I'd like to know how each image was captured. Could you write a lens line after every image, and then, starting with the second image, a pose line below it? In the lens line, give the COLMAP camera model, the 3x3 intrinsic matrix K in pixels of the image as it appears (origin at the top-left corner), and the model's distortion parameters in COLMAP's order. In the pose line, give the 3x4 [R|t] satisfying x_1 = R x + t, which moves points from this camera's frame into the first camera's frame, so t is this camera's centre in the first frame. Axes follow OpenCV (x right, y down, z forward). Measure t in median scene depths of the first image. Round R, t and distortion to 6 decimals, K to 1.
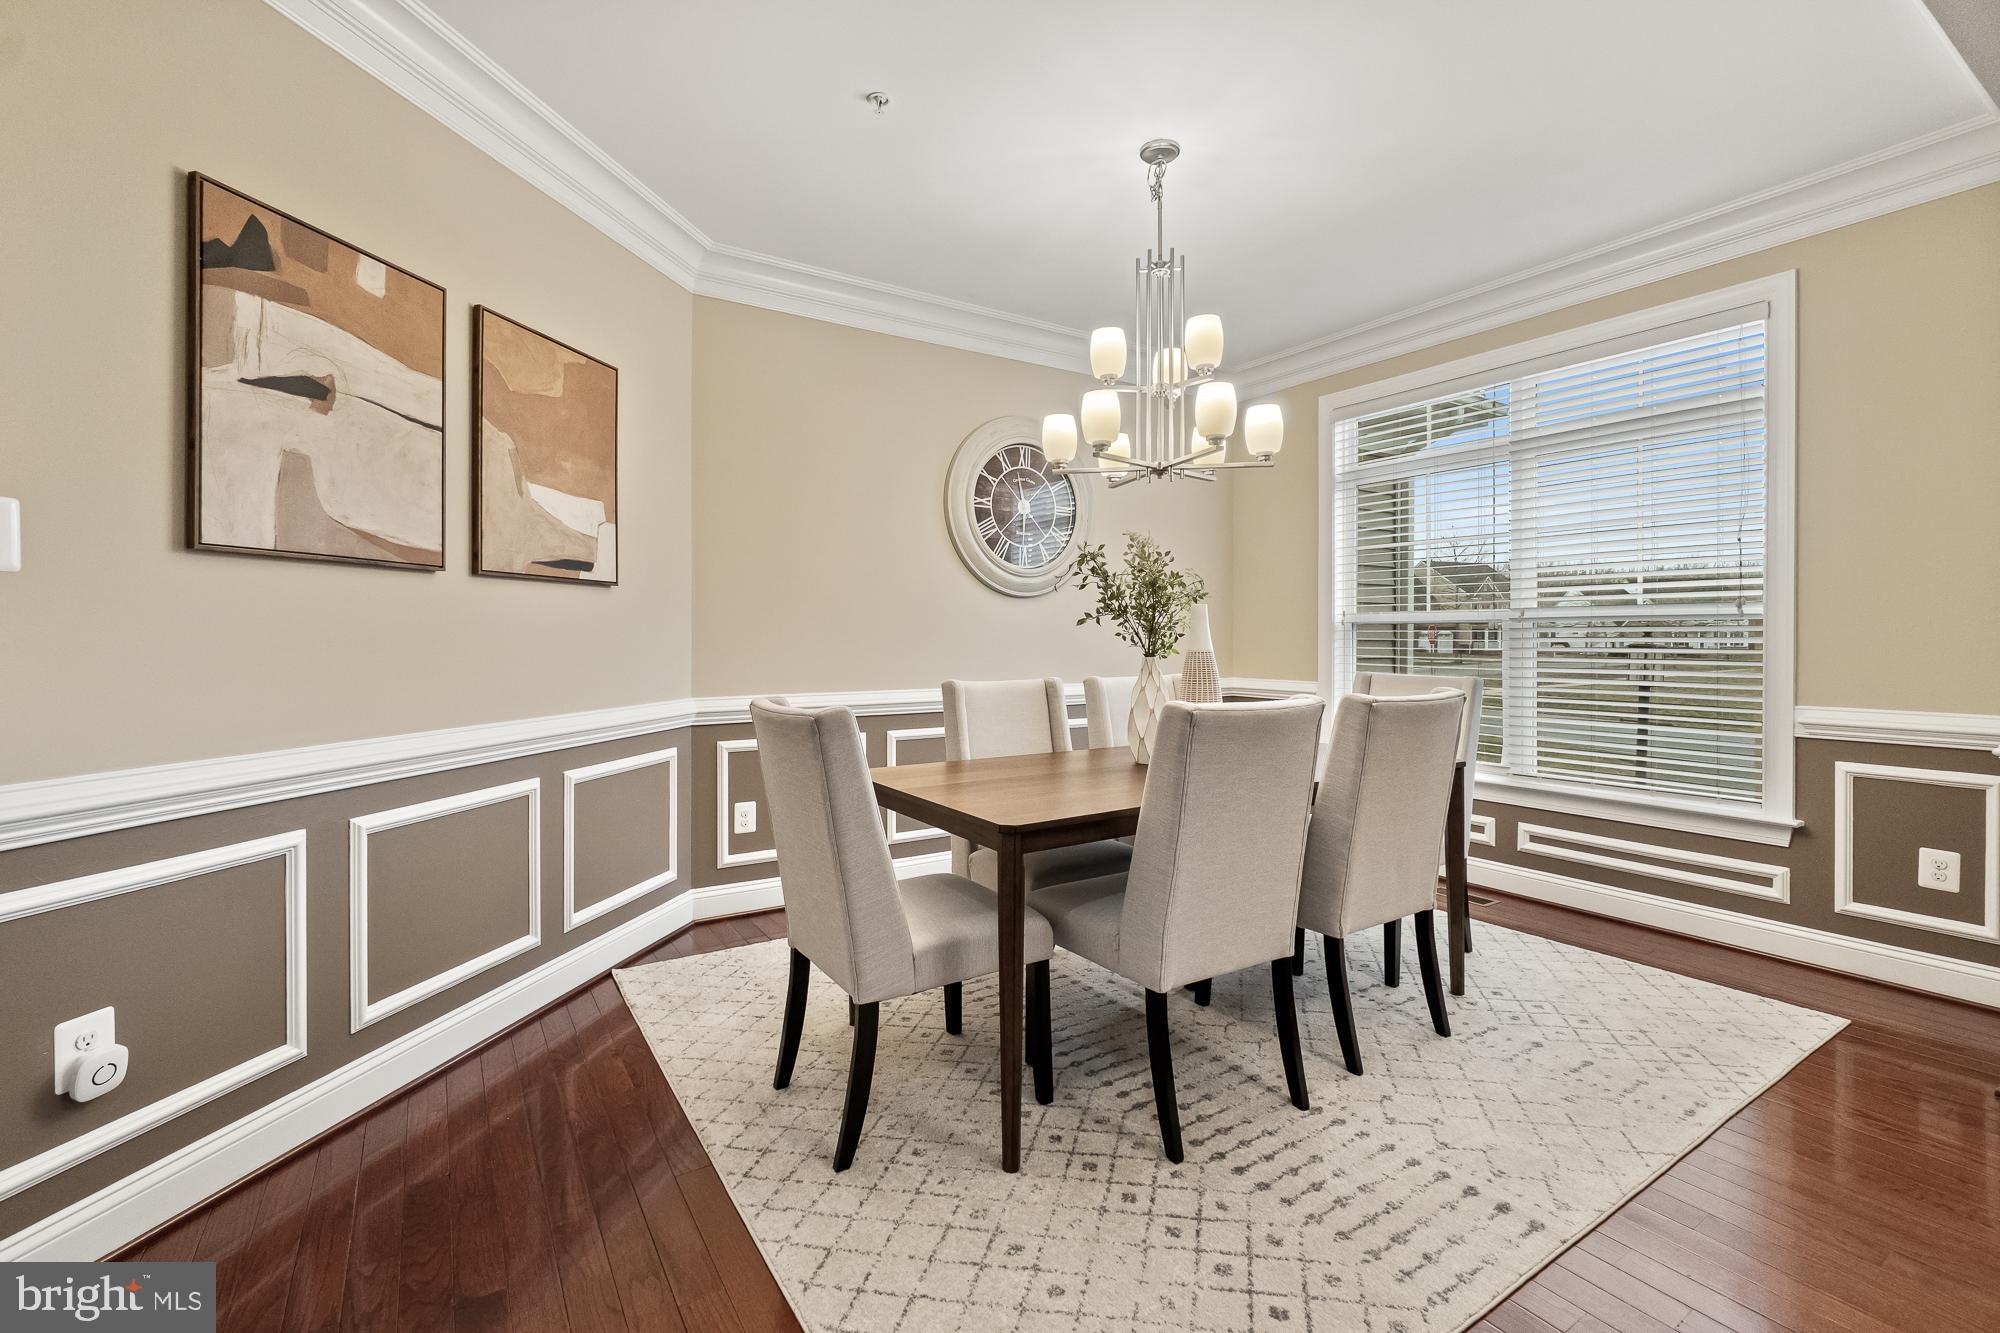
lens RADIAL K [[871.2, 0, 996.2], [0, 871.2, 635.0], [0, 0, 1]] dist [-0.006037, -0.000536]
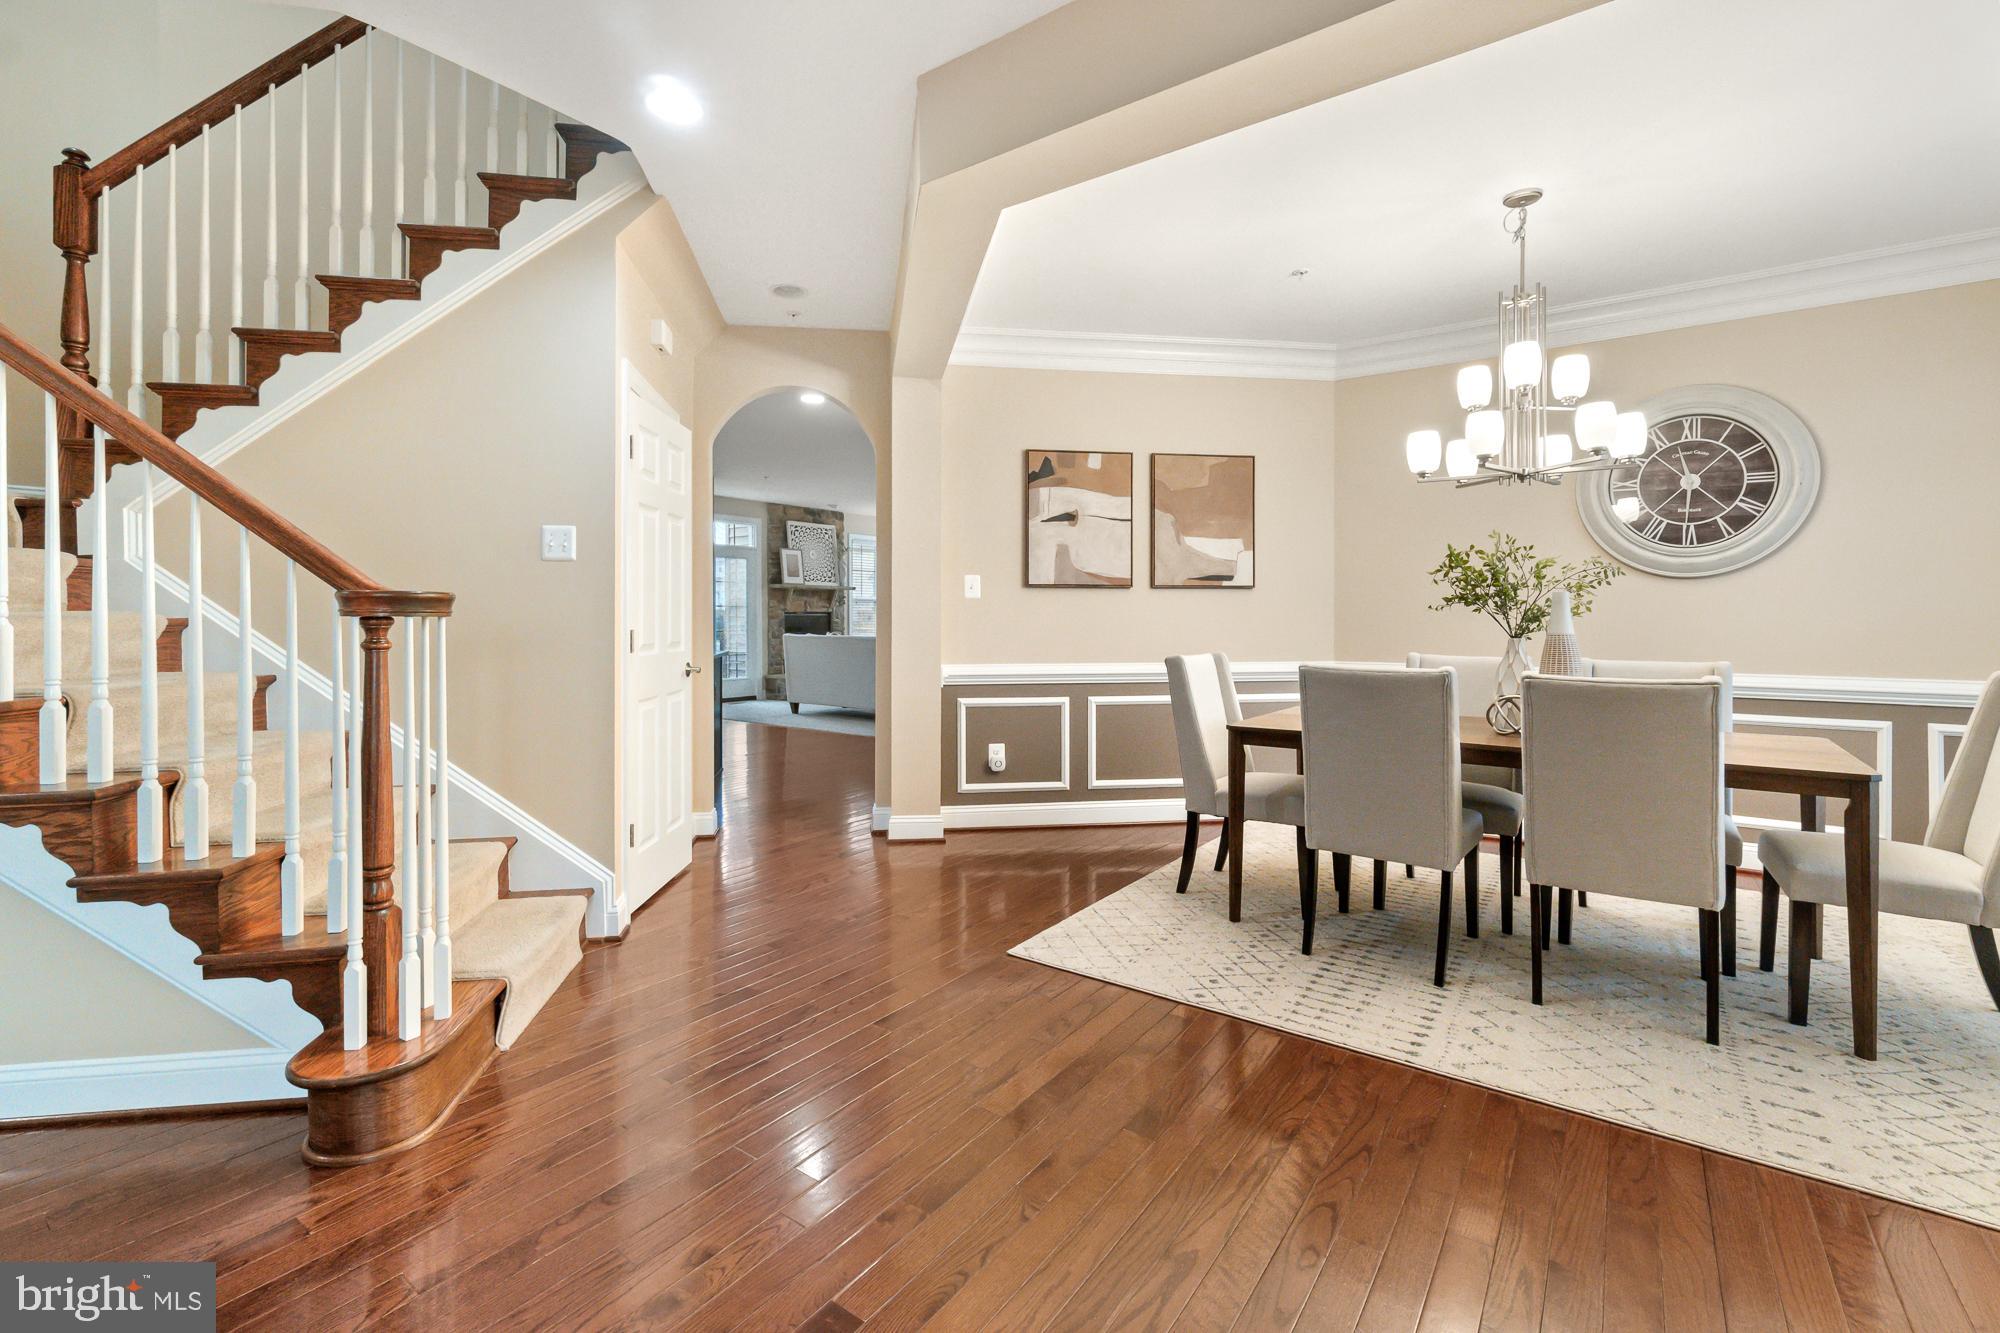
lens RADIAL K [[873.7, 0, 996.2], [0, 873.7, 615.7], [0, 0, 1]] dist [-0.000137, -0.000093]
pose [[0.367985, 0.000885, -0.929831, 1.354035], [-0.000940, 0.999999, 0.000580, -0.006325], [0.929831, 0.000660, 0.367985, -0.094329]]
